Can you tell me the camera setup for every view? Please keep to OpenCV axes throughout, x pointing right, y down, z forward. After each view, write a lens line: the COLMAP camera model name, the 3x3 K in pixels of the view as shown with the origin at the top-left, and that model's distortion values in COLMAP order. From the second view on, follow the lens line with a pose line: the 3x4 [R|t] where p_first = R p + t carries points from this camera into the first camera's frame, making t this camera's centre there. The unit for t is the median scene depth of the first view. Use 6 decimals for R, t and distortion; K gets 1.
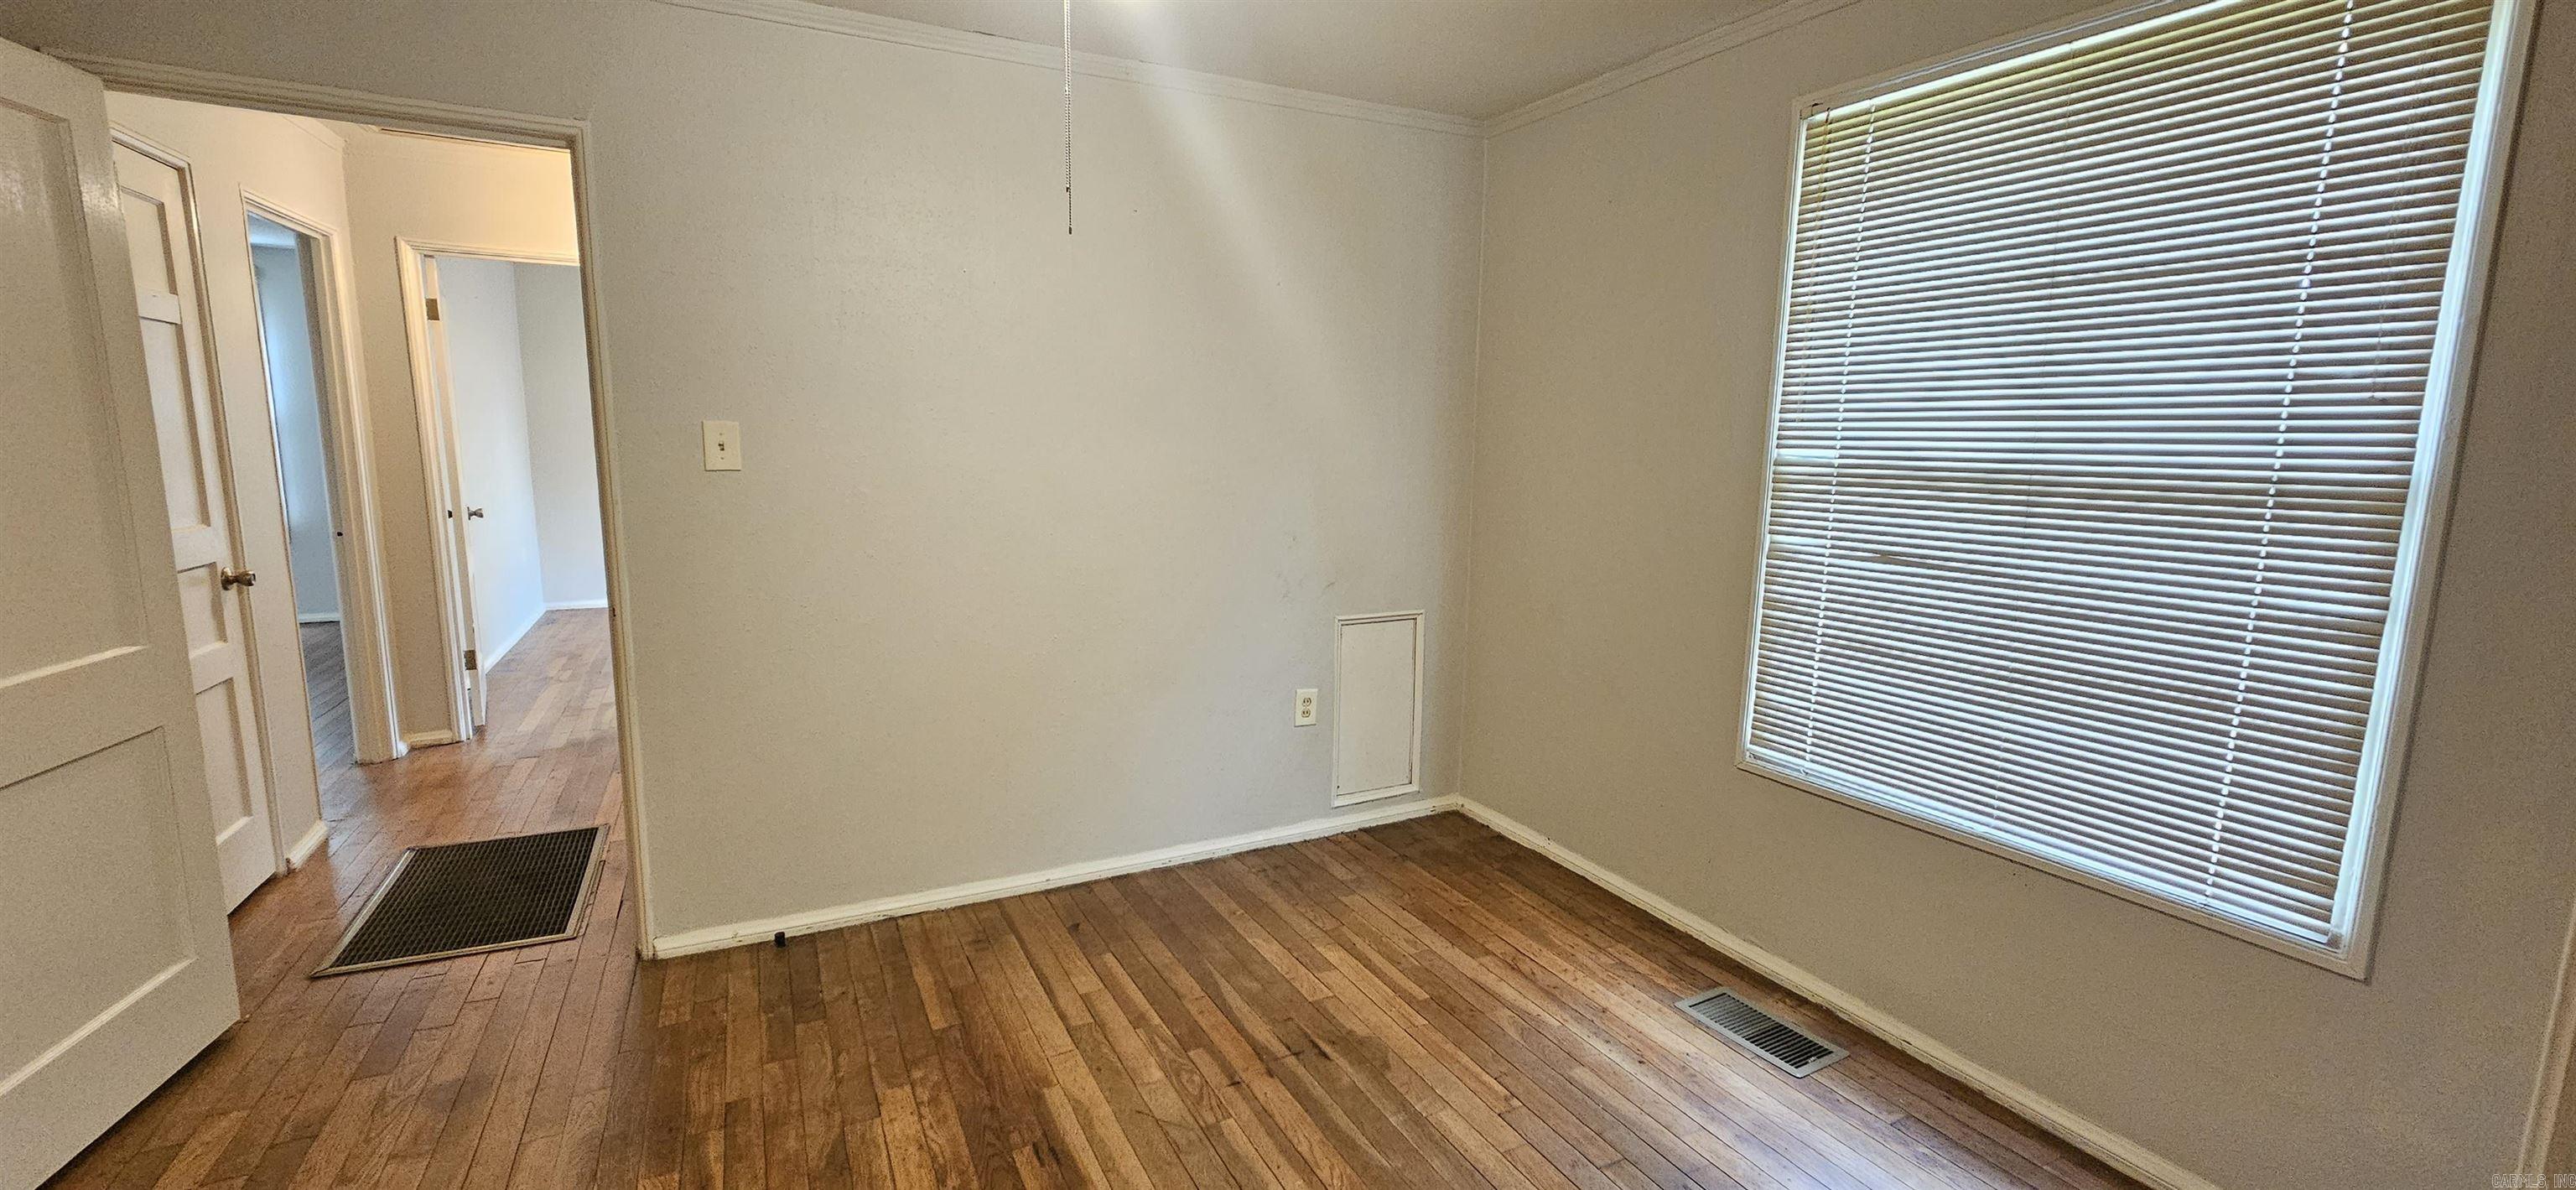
lens RADIAL K [[1053.8, 0, 1288.8], [0, 1053.8, 592.5], [0, 0, 1]] dist [-0.001092, -0.001294]
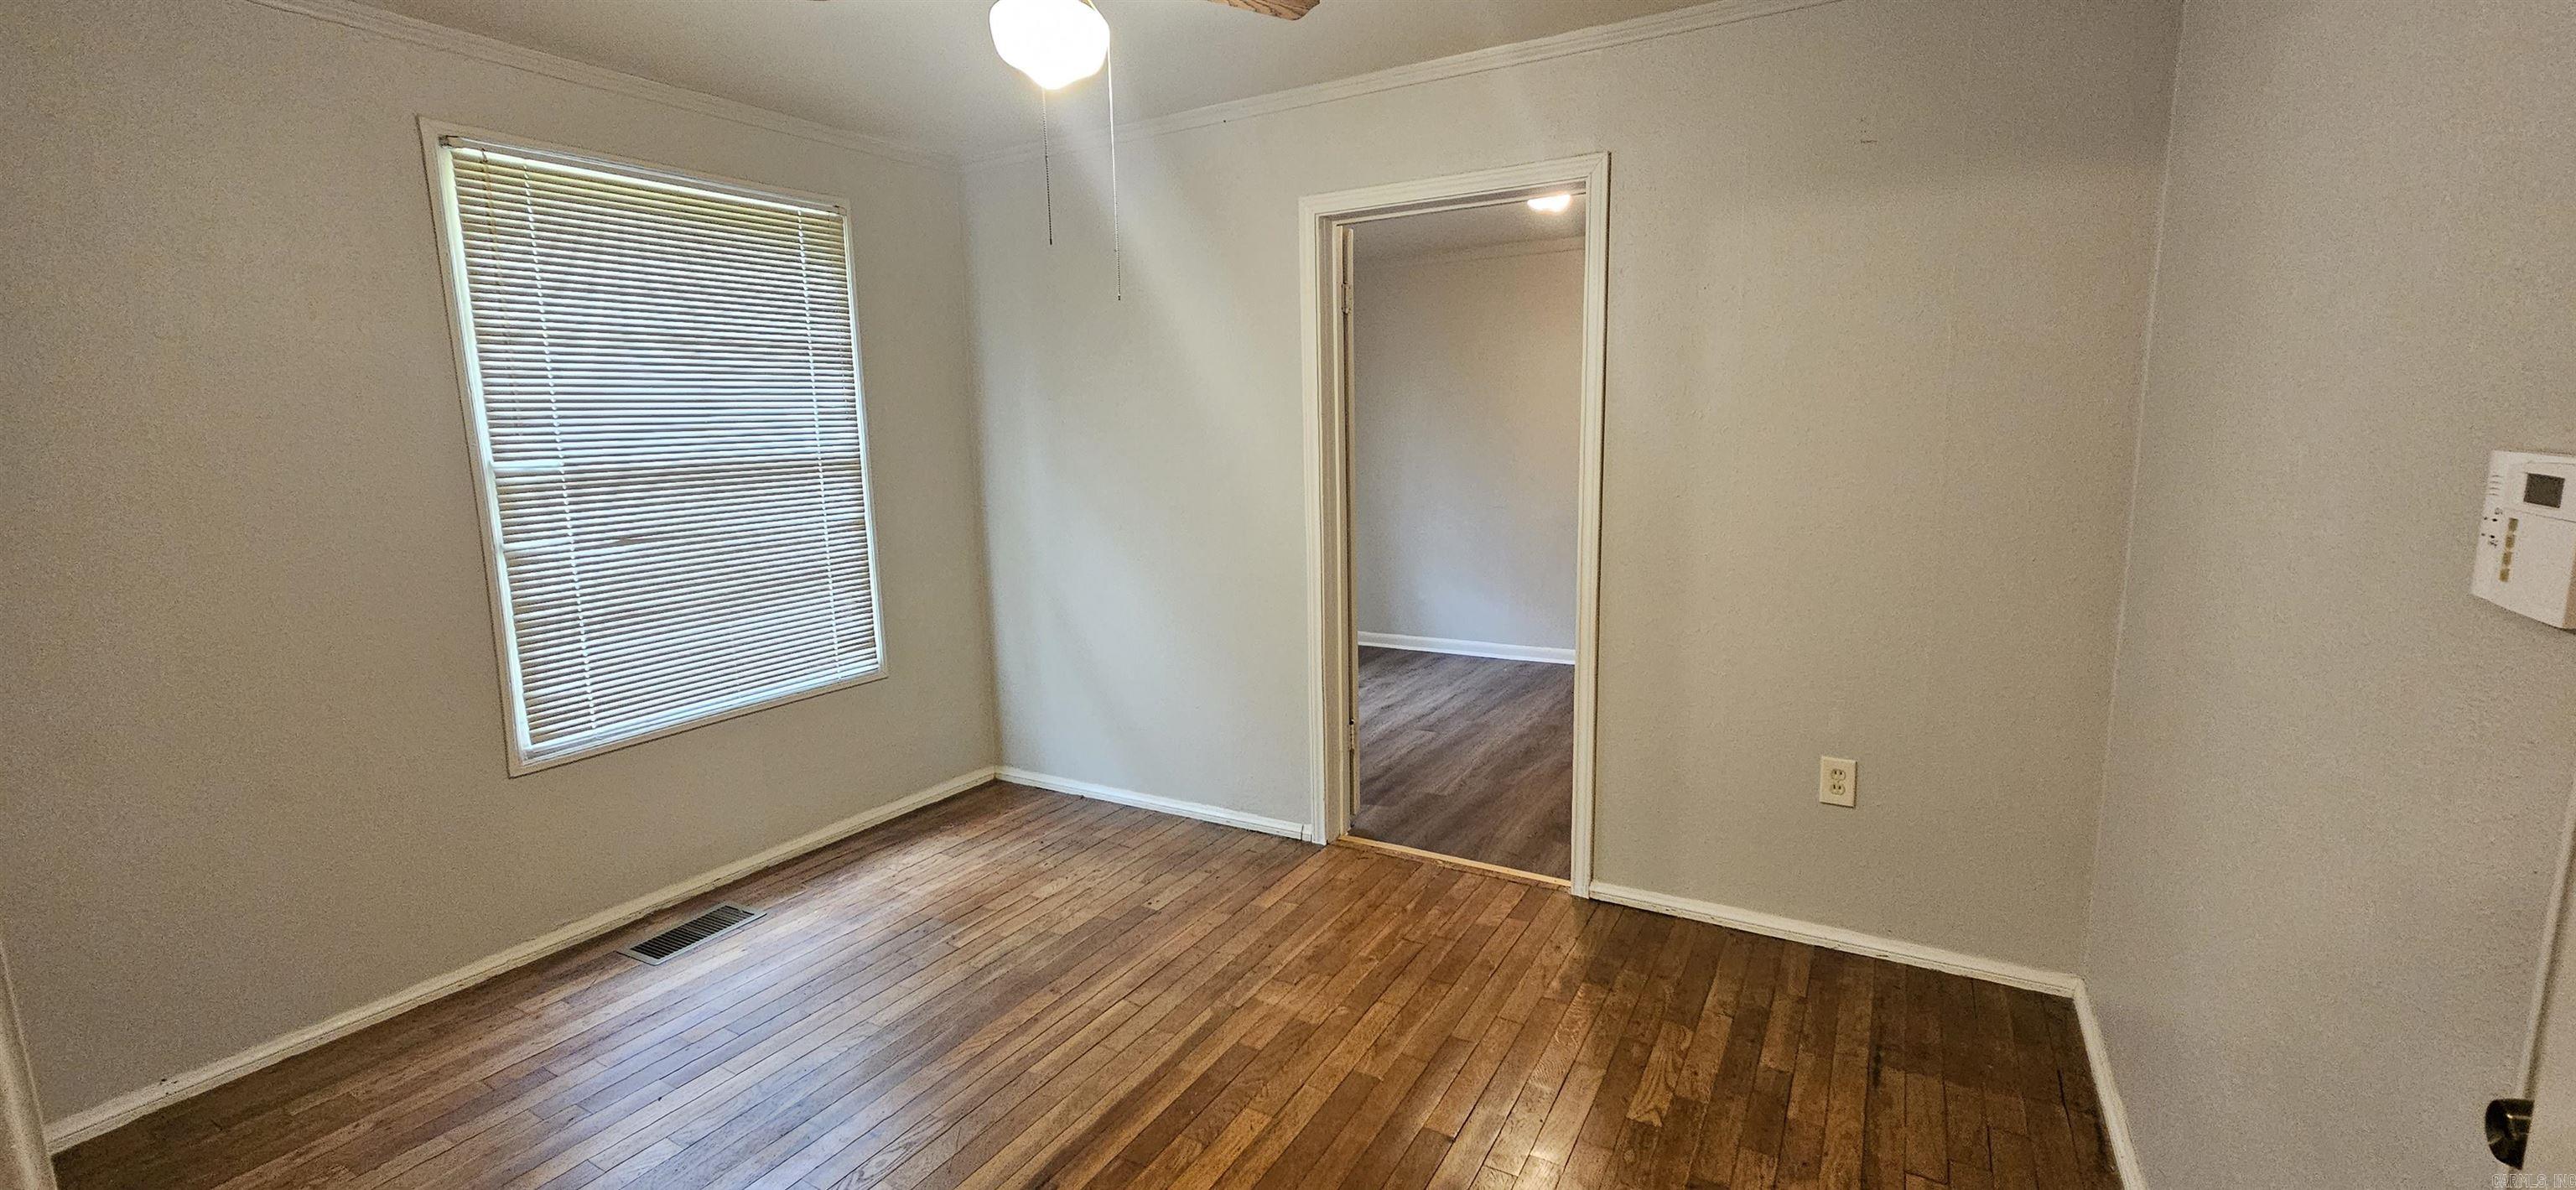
lens RADIAL K [[1053.8, 0, 1280.2], [0, 1053.8, 593.5], [0, 0, 1]] dist [-0.001092, -0.001294]
pose [[-0.538925, -0.143112, 0.830107, -0.911933], [0.138033, 0.957137, 0.254627, -0.184333], [-0.830967, 0.251807, -0.496071, 0.979074]]
